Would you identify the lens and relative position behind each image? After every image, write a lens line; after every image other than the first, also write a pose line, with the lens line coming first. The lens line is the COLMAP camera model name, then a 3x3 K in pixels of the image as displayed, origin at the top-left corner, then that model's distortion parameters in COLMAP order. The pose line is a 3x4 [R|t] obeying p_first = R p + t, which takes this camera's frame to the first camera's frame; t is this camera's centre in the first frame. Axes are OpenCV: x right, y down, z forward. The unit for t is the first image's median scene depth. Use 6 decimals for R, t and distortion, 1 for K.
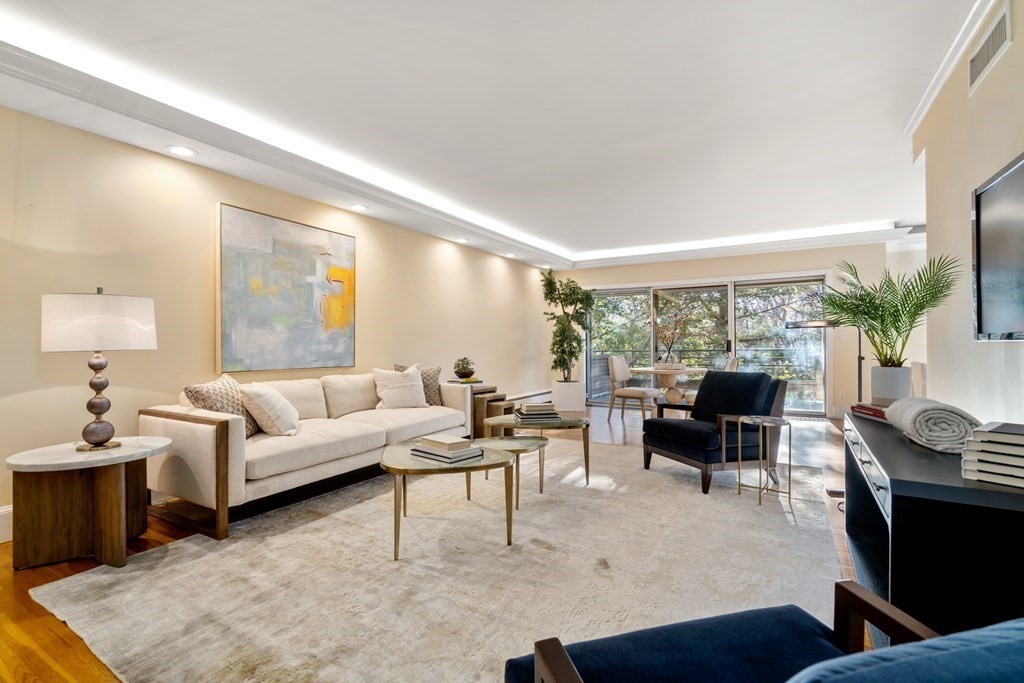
lens RADIAL K [[469.9, 0, 513.8], [0, 469.9, 342.6], [0, 0, 1]] dist [-0.009023, 0.002075]
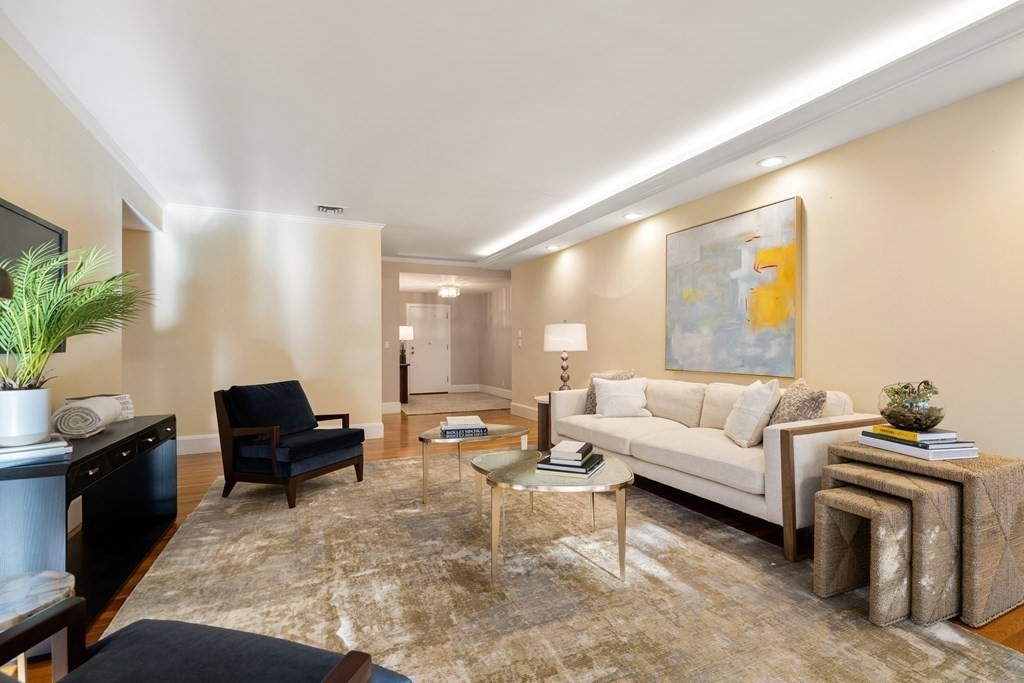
lens RADIAL K [[469.9, 0, 513.2], [0, 469.9, 345.9], [0, 0, 1]] dist [-0.009023, 0.002075]
pose [[-0.579987, 0.010277, -0.814561, 0.572309], [0.016230, 0.999868, 0.001059, -0.007148], [0.814464, -0.012606, -0.580078, 1.239666]]
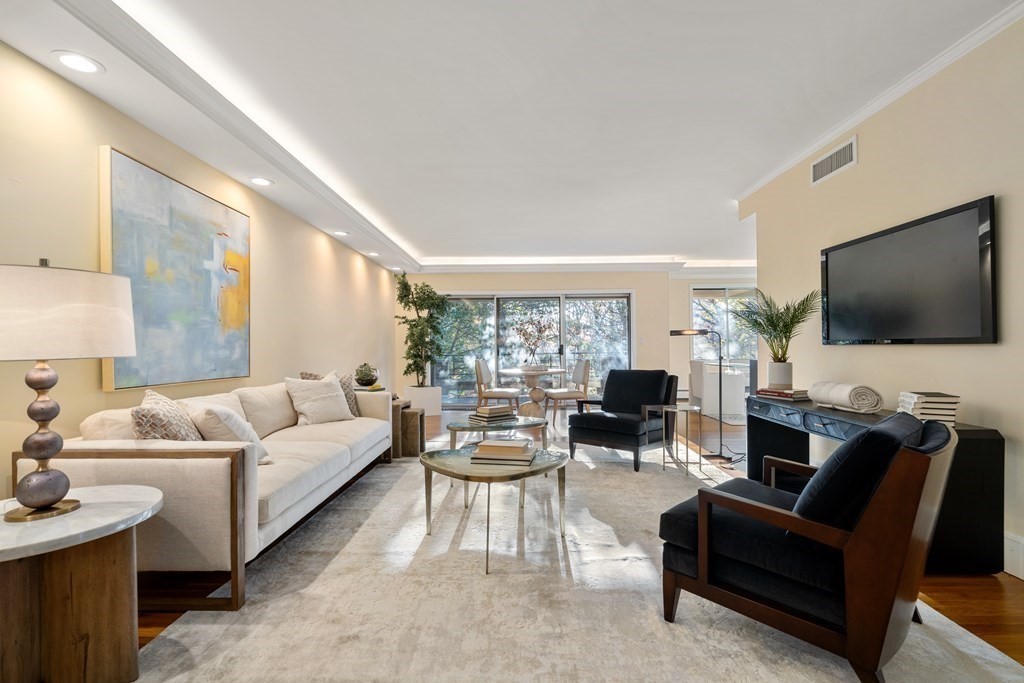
lens RADIAL K [[469.9, 0, 517.3], [0, 469.9, 345.5], [0, 0, 1]] dist [-0.009023, 0.002075]
pose [[0.867618, 0.000669, 0.497232, -0.396318], [0.001574, 0.999990, -0.004091, 0.001872], [-0.497230, 0.004333, 0.867608, 0.081773]]
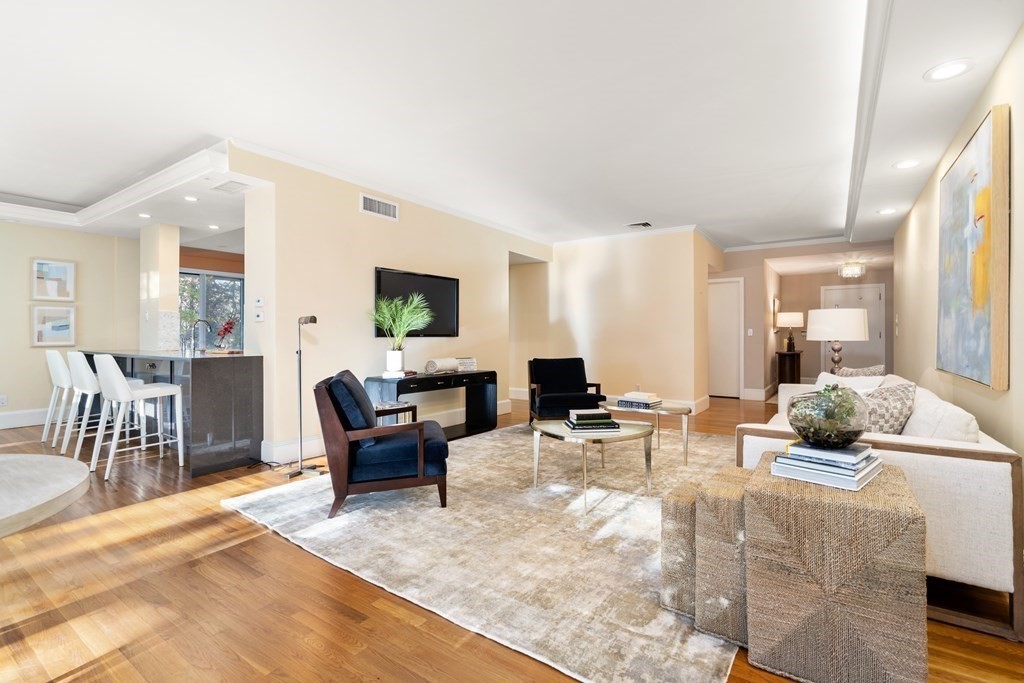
lens RADIAL K [[469.9, 0, 517.9], [0, 469.9, 338.6], [0, 0, 1]] dist [-0.009023, 0.002075]
pose [[-0.997916, 0.008358, 0.063980, 0.118253], [0.008416, 0.999964, 0.000643, -0.001337], [-0.063972, 0.001180, -0.997951, 1.739036]]
